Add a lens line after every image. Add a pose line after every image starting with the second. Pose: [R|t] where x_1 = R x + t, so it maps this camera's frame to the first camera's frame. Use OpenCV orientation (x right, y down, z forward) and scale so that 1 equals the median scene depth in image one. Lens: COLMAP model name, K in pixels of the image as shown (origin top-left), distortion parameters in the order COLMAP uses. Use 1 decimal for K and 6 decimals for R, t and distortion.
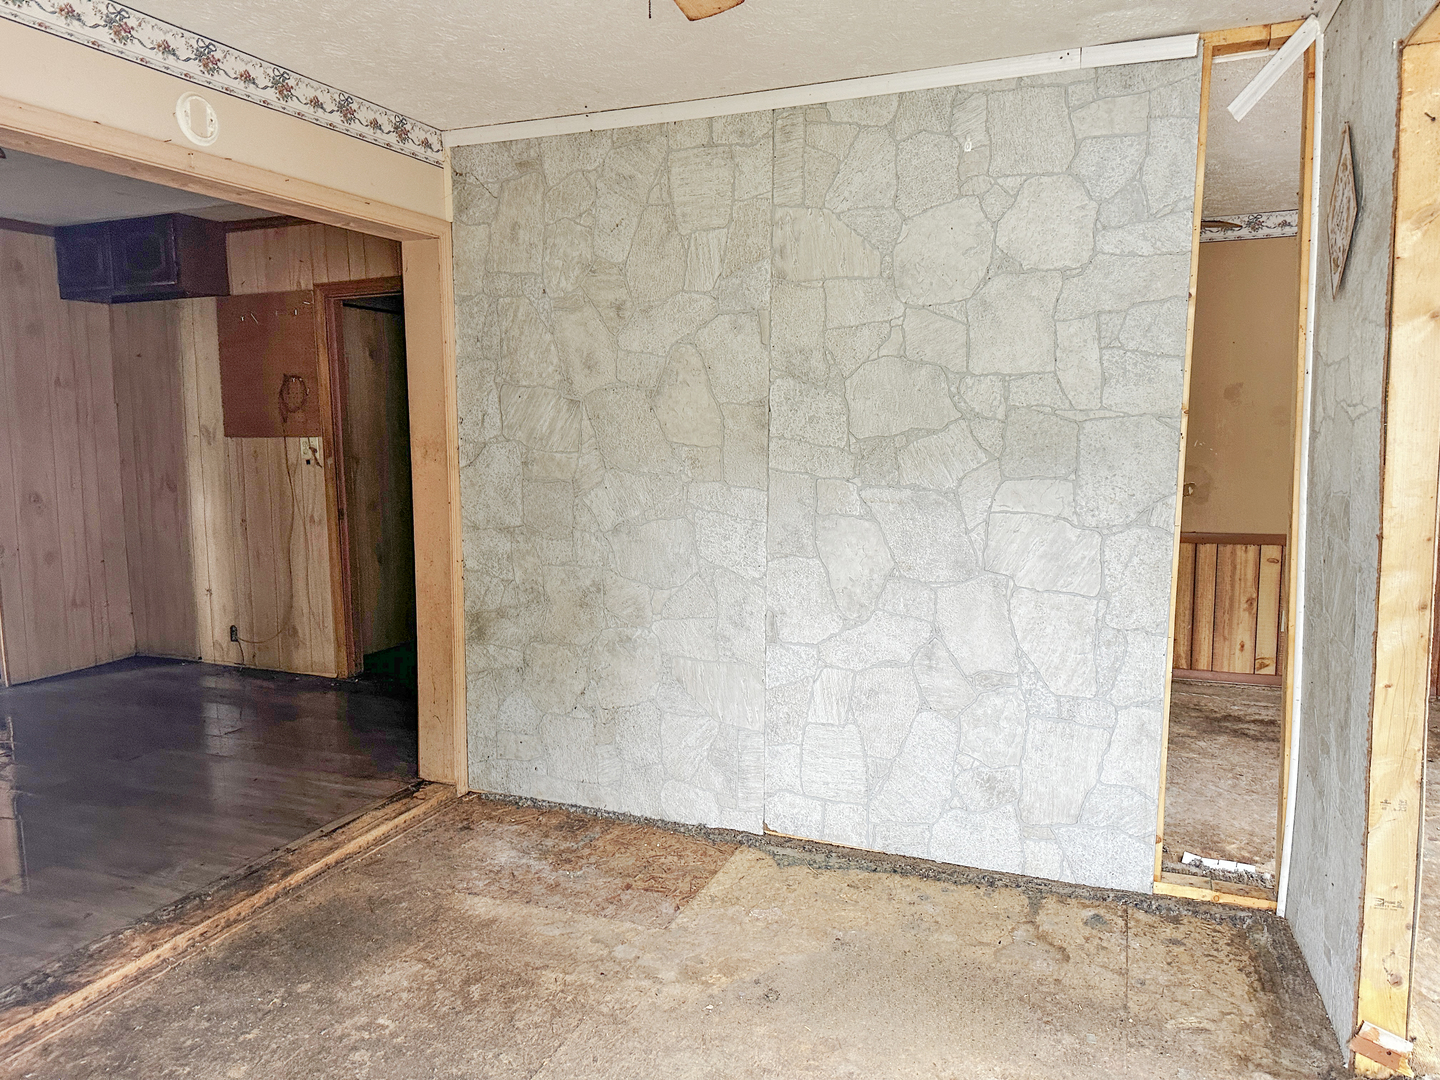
lens RADIAL K [[1023.5, 0, 747.5], [0, 1023.5, 547.1], [0, 0, 1]] dist [0.102992, -0.140360]
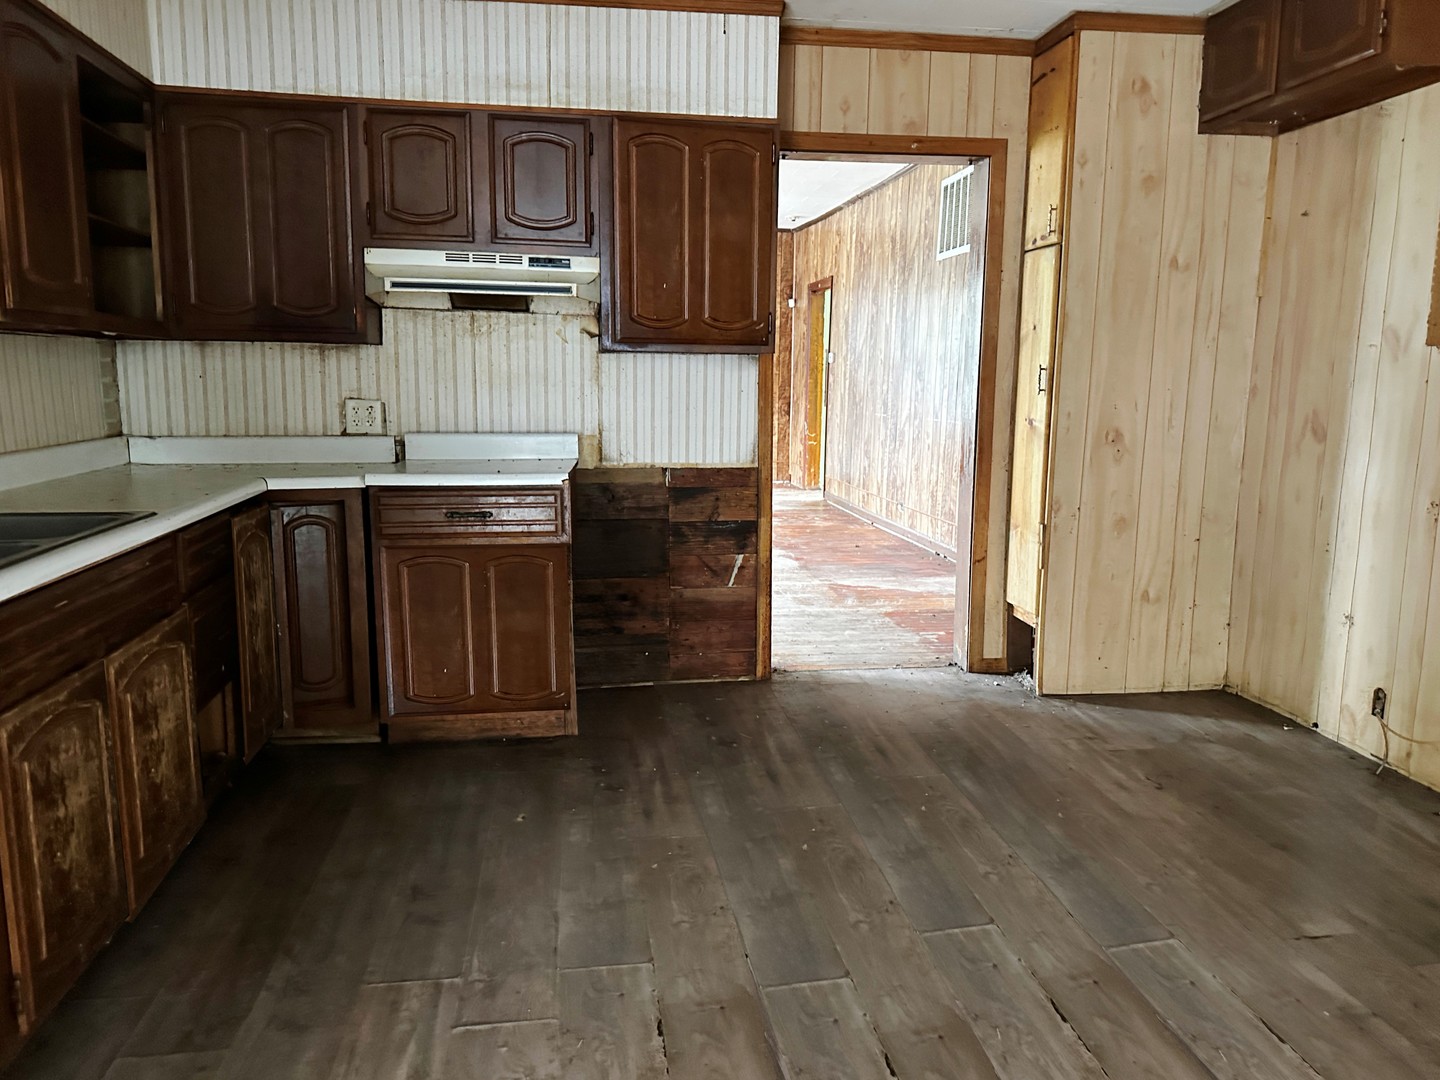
lens RADIAL K [[1023.5, 0, 747.5], [0, 1023.5, 547.1], [0, 0, 1]] dist [0.102992, -0.140360]
pose [[0.499533, 0.147277, -0.853684, -0.200820], [-0.121674, 0.987602, 0.099184, -0.013520], [0.857708, 0.054326, 0.511259, 0.425265]]
